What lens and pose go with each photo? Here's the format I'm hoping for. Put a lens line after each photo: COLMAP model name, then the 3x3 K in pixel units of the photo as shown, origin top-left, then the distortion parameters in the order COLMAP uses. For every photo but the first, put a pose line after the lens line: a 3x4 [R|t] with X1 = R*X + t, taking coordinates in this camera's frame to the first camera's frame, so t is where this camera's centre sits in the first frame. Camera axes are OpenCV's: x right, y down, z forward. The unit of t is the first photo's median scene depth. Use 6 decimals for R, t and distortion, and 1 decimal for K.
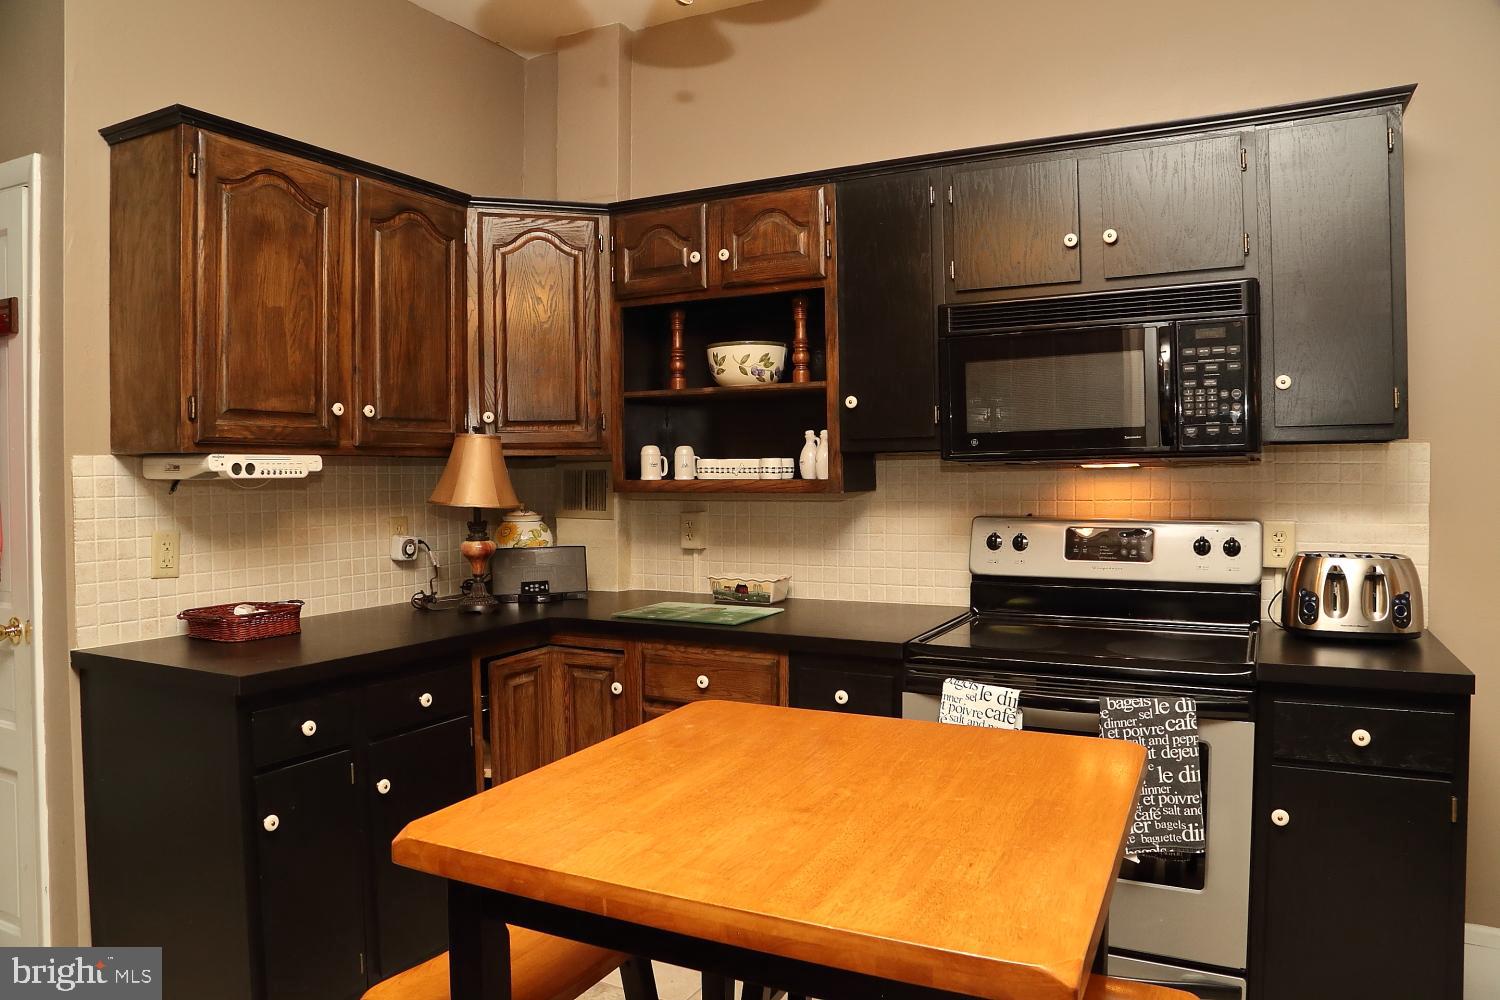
lens RADIAL K [[1032.5, 0, 745.2], [0, 1032.5, 501.3], [0, 0, 1]] dist [-0.125366, 0.071881]
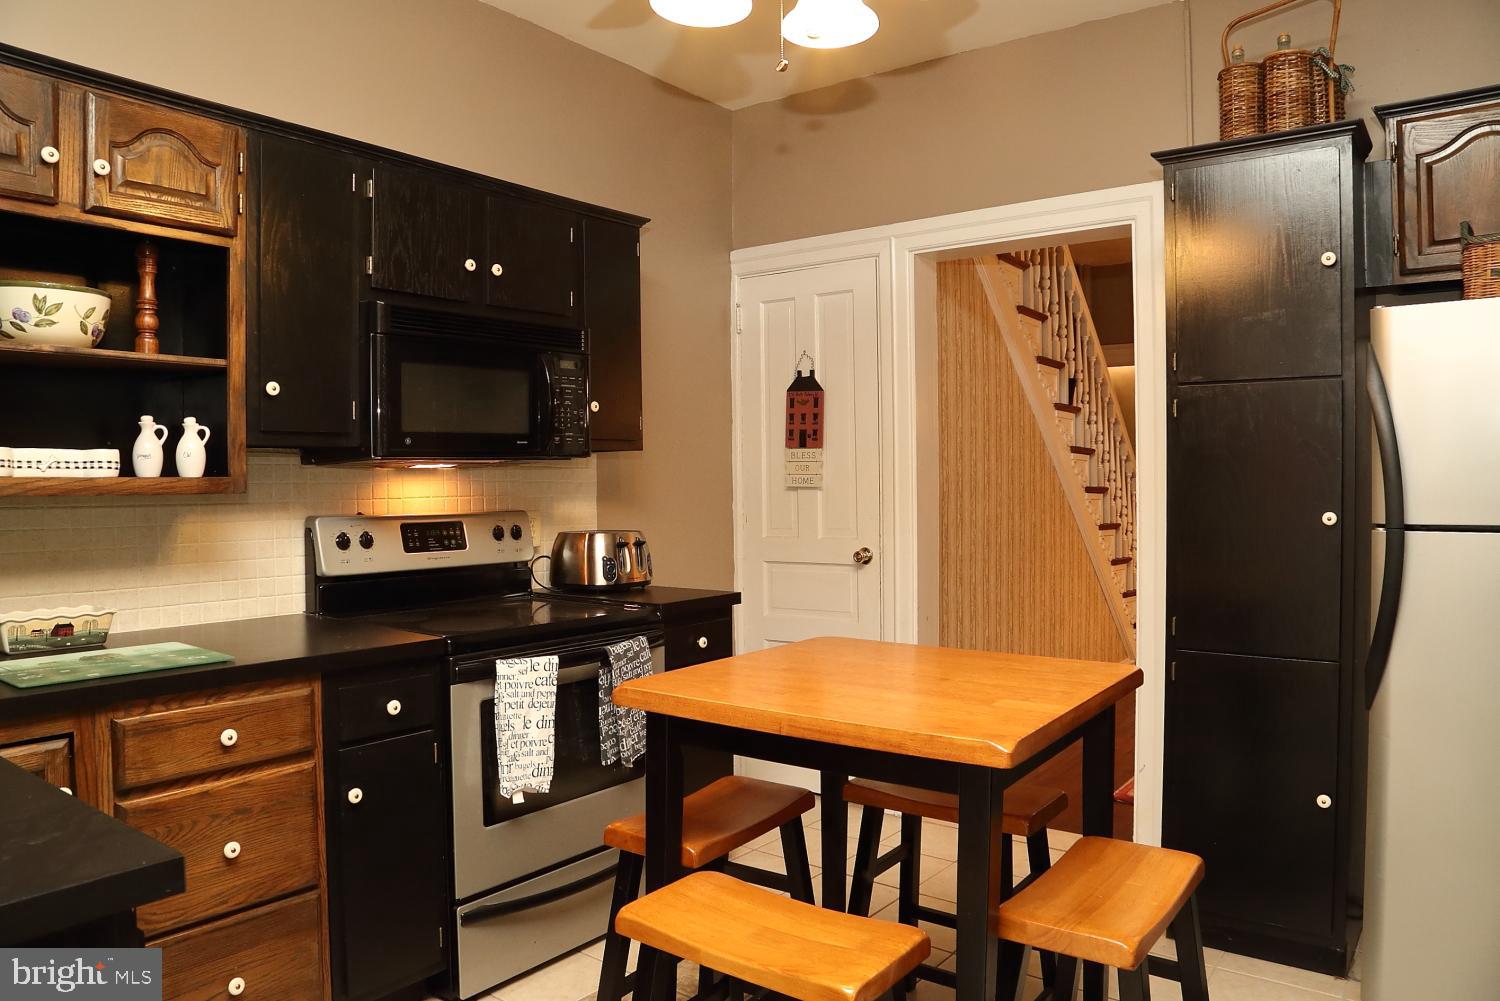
lens RADIAL K [[1032.5, 0, 745.2], [0, 1032.5, 501.8], [0, 0, 1]] dist [-0.125366, 0.071881]
pose [[0.157176, -0.013446, 0.987479, -0.752630], [0.029163, 0.999534, 0.008968, 0.004322], [-0.987140, 0.027388, 0.157495, 0.524936]]
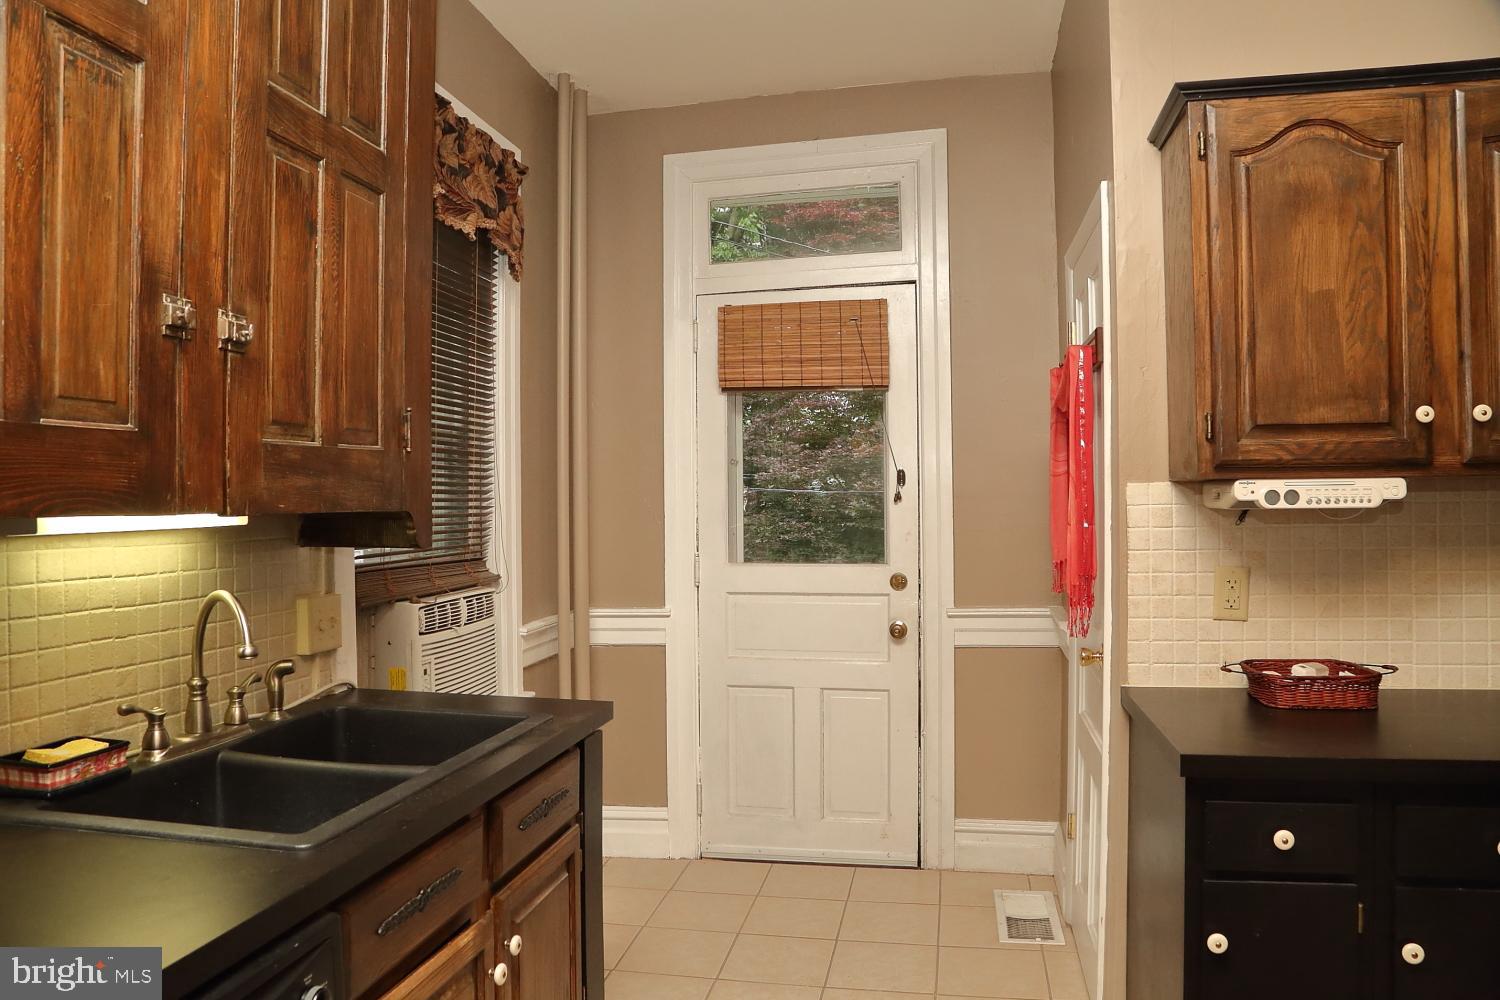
lens RADIAL K [[1032.5, 0, 745.2], [0, 1032.5, 501.3], [0, 0, 1]] dist [-0.125366, 0.071881]
pose [[0.287976, 0.003904, -0.957630, 0.143603], [-0.012684, 0.999920, 0.000262, -0.022587], [0.957554, 0.012071, 0.288002, 0.335360]]
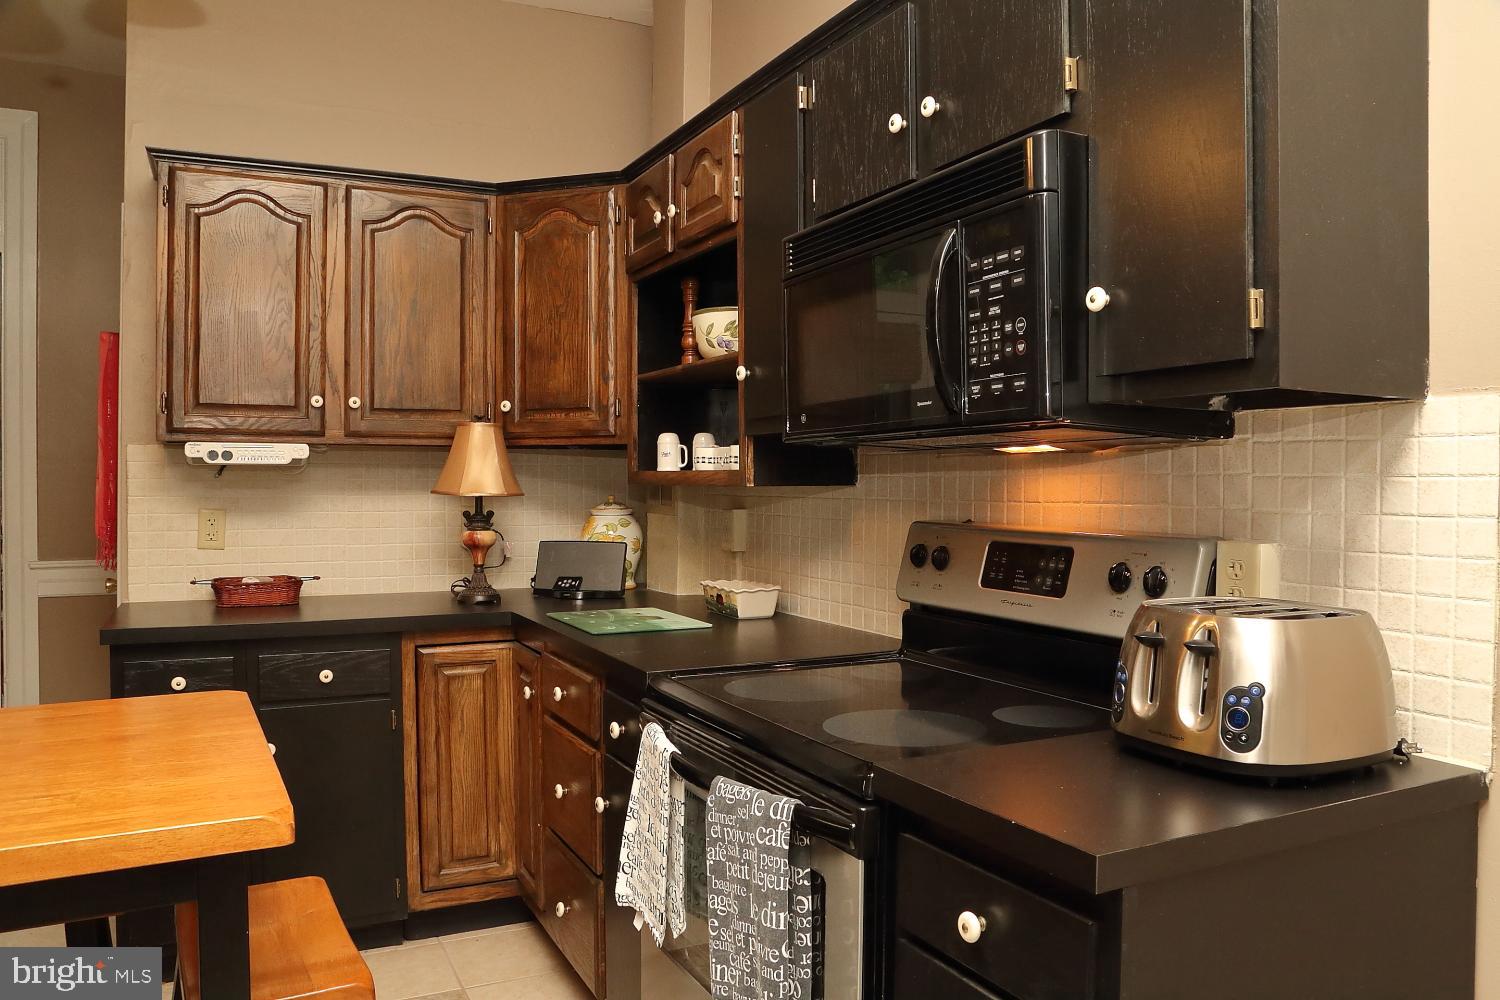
lens RADIAL K [[1110.5, 0, 750.0], [0, 1110.5, 500.0], [0, 0, 1]] dist [-0.084341, 0.063584]
pose [[0.808355, 0.021093, -0.588317, 0.686468], [-0.025433, 0.999676, 0.000896, 0.001947], [0.588145, 0.014239, 0.808630, 0.334411]]
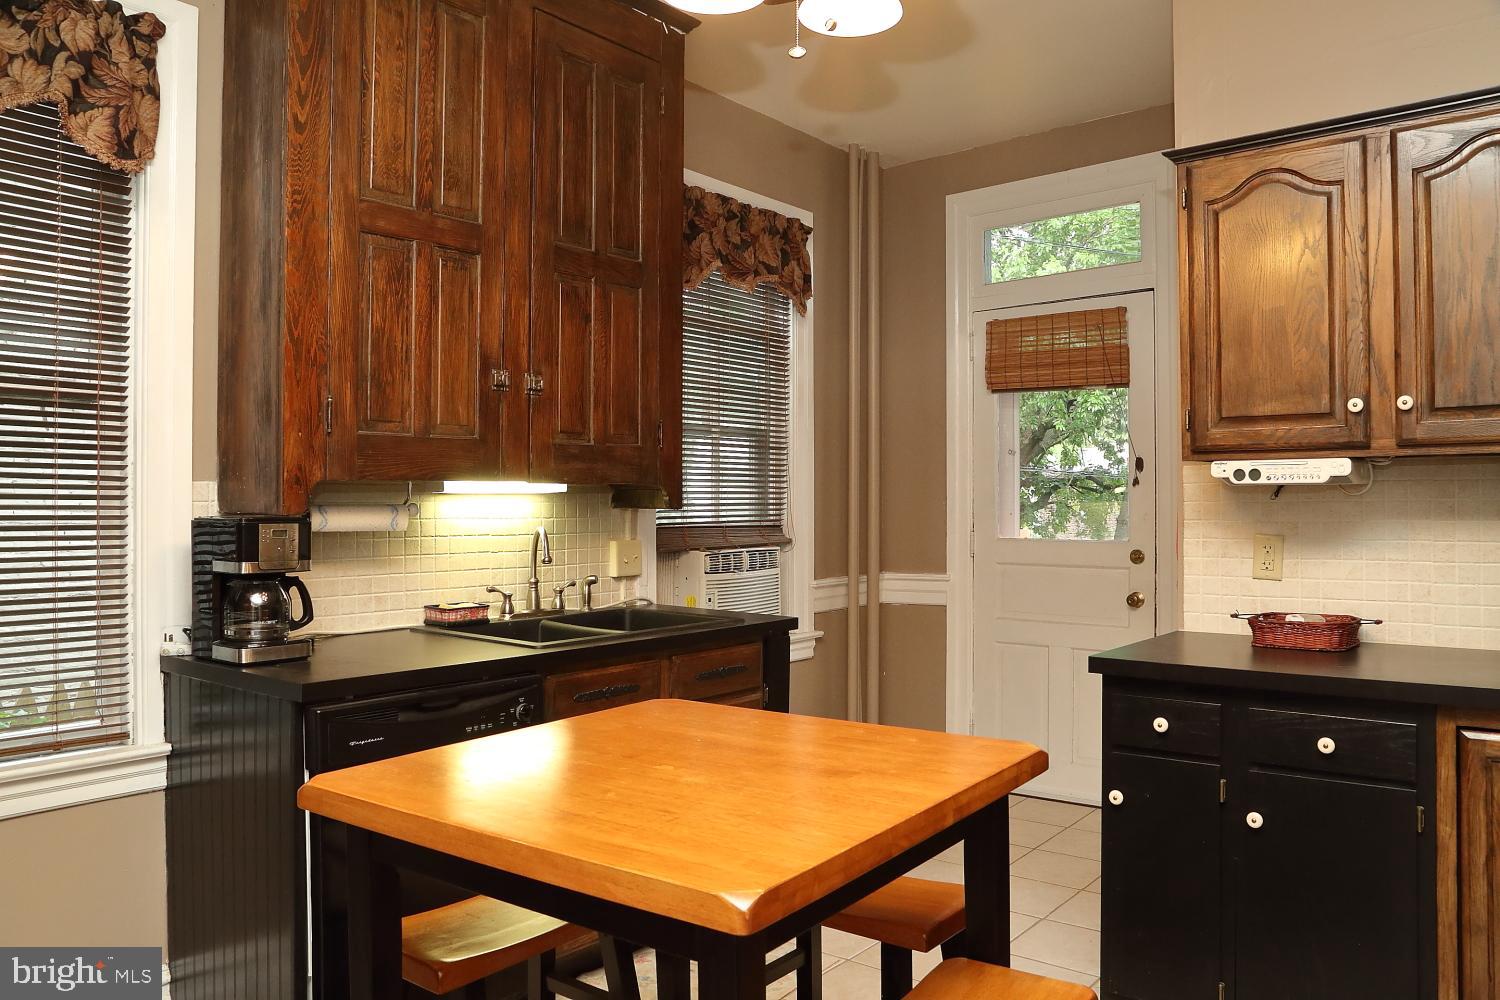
lens RADIAL K [[1110.5, 0, 750.0], [0, 1110.5, 500.0], [0, 0, 1]] dist [-0.084341, 0.063584]
pose [[-0.182598, 0.006395, -0.983167, 0.646847], [-0.018482, 0.999780, 0.009935, -0.008085], [0.983014, 0.019985, -0.182440, 0.675568]]
